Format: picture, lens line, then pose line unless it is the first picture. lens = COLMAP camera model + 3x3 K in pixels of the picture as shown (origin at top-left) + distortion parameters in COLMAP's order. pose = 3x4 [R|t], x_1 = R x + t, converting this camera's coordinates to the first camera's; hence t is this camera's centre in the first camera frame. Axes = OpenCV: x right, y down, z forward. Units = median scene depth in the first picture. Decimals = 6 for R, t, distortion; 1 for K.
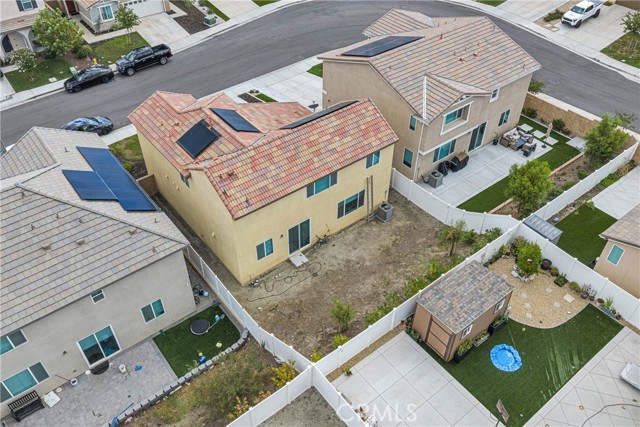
lens RADIAL K [[527.8, 0, 320.0], [0, 527.8, 213.5], [0, 0, 1]] dist [0.001035, -0.002719]
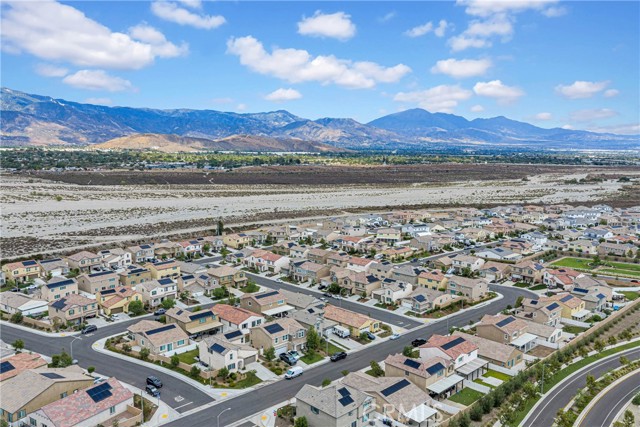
lens RADIAL K [[527.8, 0, 320.0], [0, 527.8, 213.5], [0, 0, 1]] dist [0.001035, -0.002719]
pose [[0.109451, 0.119936, -0.986730, 6.735692], [-0.671490, 0.740850, 0.015566, 0.159786], [0.732886, 0.660875, 0.161623, -1.860105]]
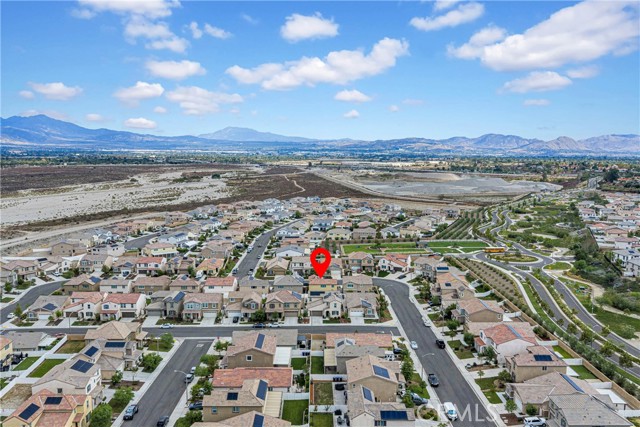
lens RADIAL K [[527.8, 0, 320.0], [0, 527.8, 213.5], [0, 0, 1]] dist [0.001035, -0.002719]
pose [[0.787928, 0.069031, -0.611885, 4.083168], [-0.410009, 0.800196, -0.437696, 2.191457], [0.459414, 0.595752, 0.658801, -4.096267]]
